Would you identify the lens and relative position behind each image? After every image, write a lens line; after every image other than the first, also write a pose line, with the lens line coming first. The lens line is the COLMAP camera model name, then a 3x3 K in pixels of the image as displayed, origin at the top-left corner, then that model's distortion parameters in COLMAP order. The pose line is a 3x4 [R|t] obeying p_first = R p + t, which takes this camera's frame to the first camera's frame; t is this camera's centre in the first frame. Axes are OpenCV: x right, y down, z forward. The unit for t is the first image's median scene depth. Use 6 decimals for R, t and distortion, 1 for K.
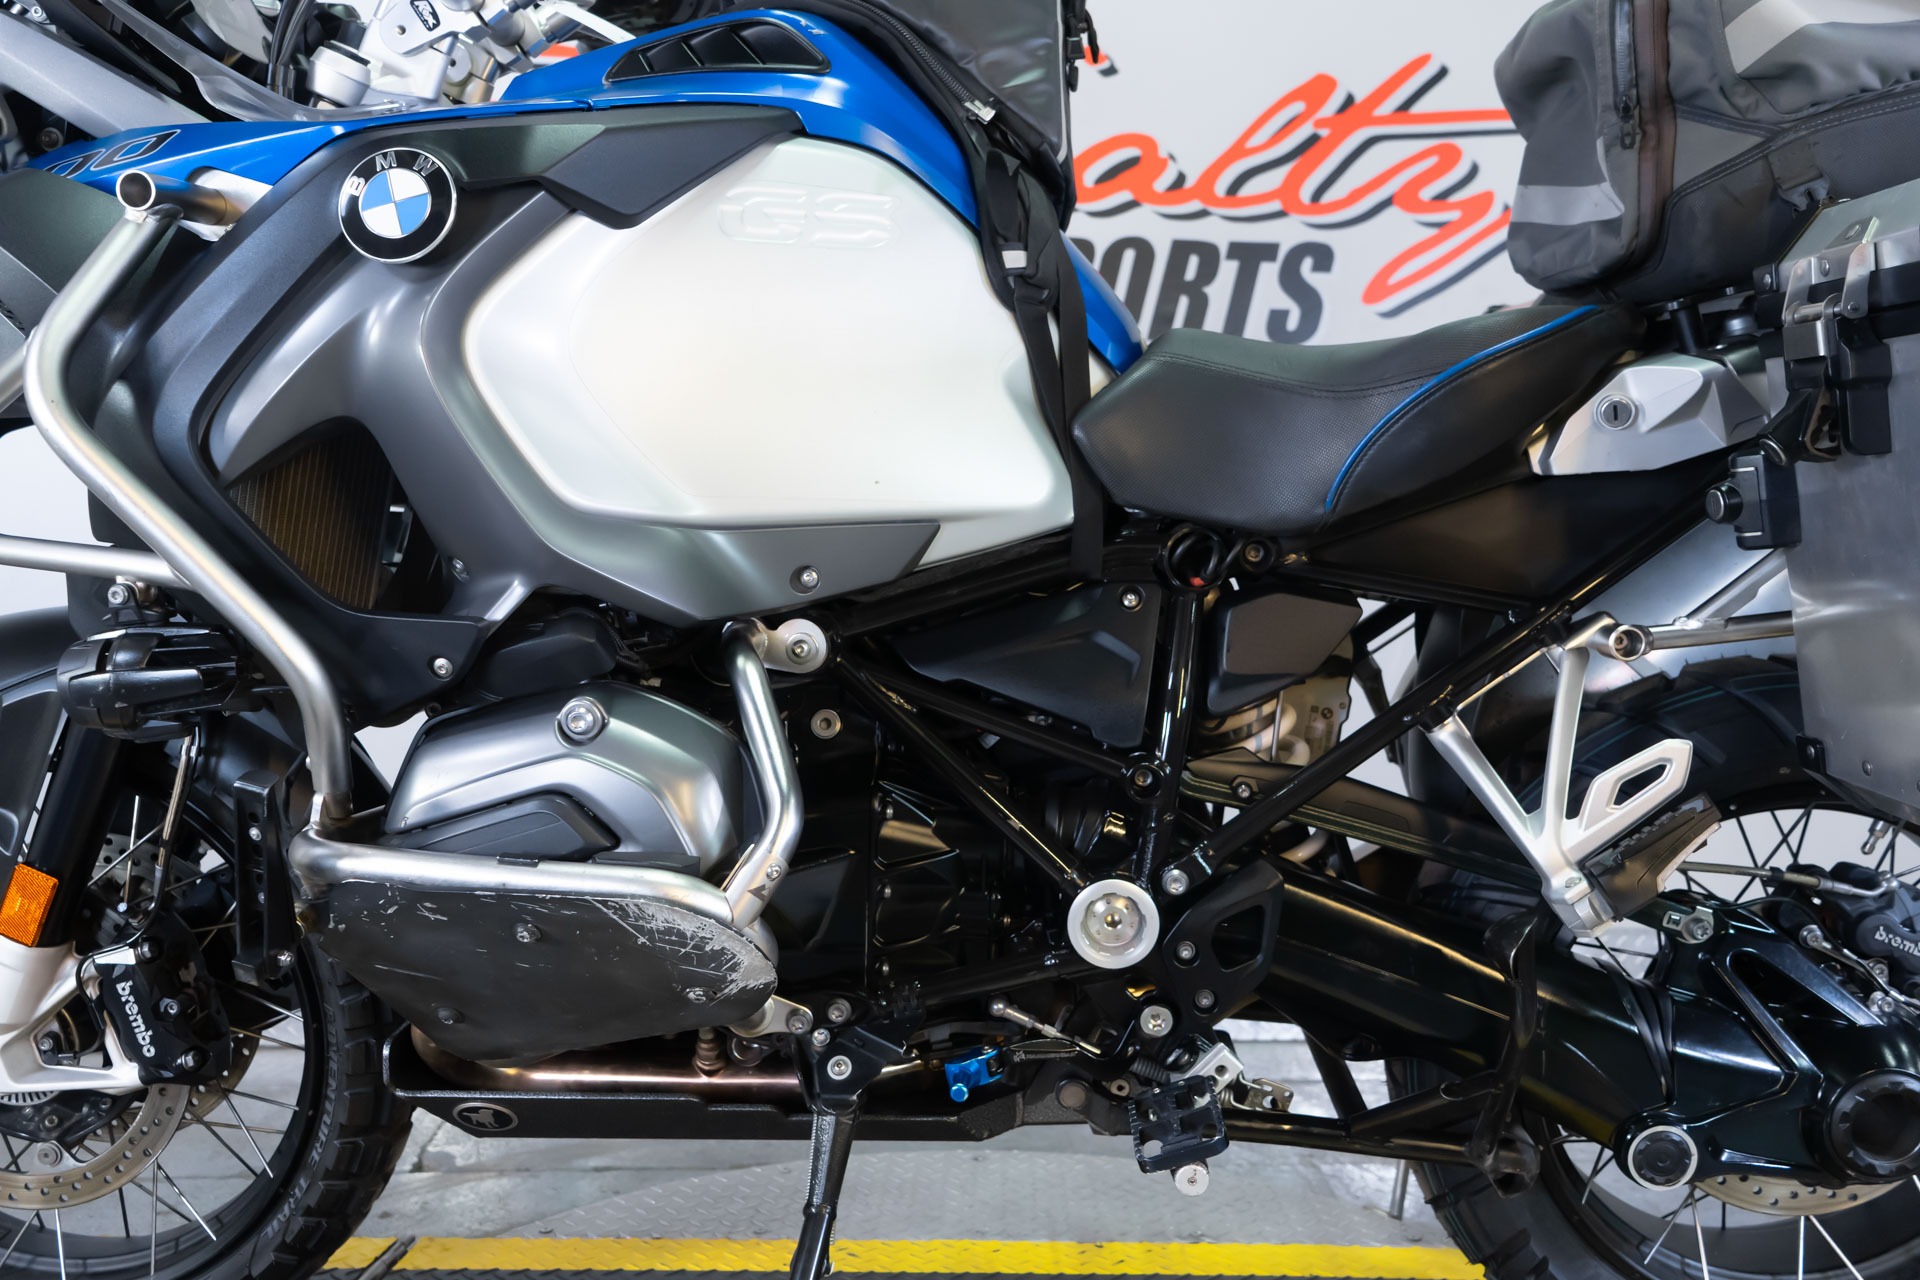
lens RADIAL K [[1591.5, 0, 956.9], [0, 1591.5, 640.1], [0, 0, 1]] dist [-0.006266, 0.002354]
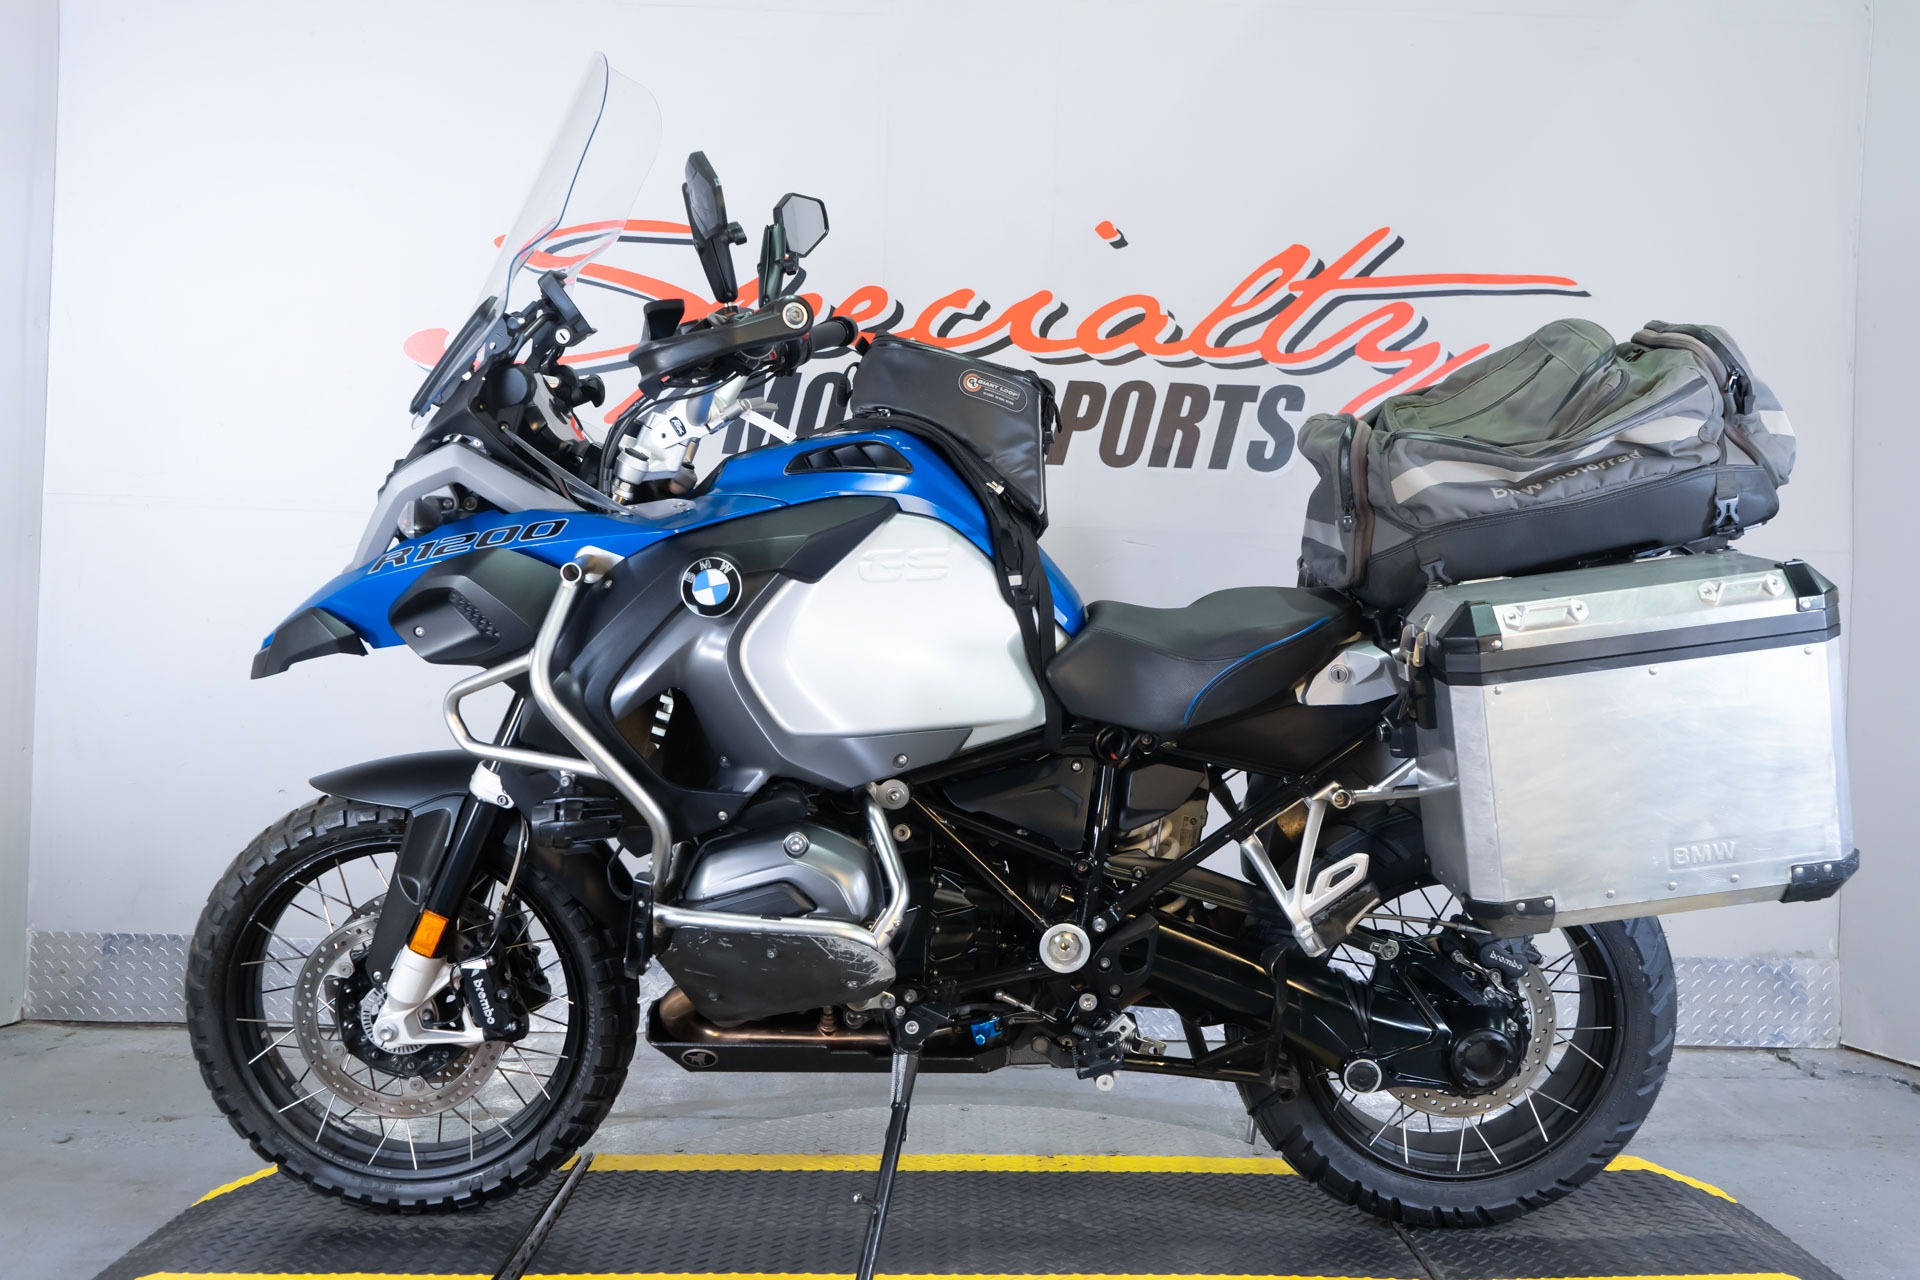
lens RADIAL K [[1854.3, 0, 958.1], [0, 1854.3, 634.5], [0, 0, 1]] dist [0.001623, 0.012845]
pose [[0.998946, 0.011144, 0.044531, -0.118692], [-0.011928, 0.999778, 0.017385, -0.209332], [-0.044327, -0.017898, 0.998857, -1.074447]]
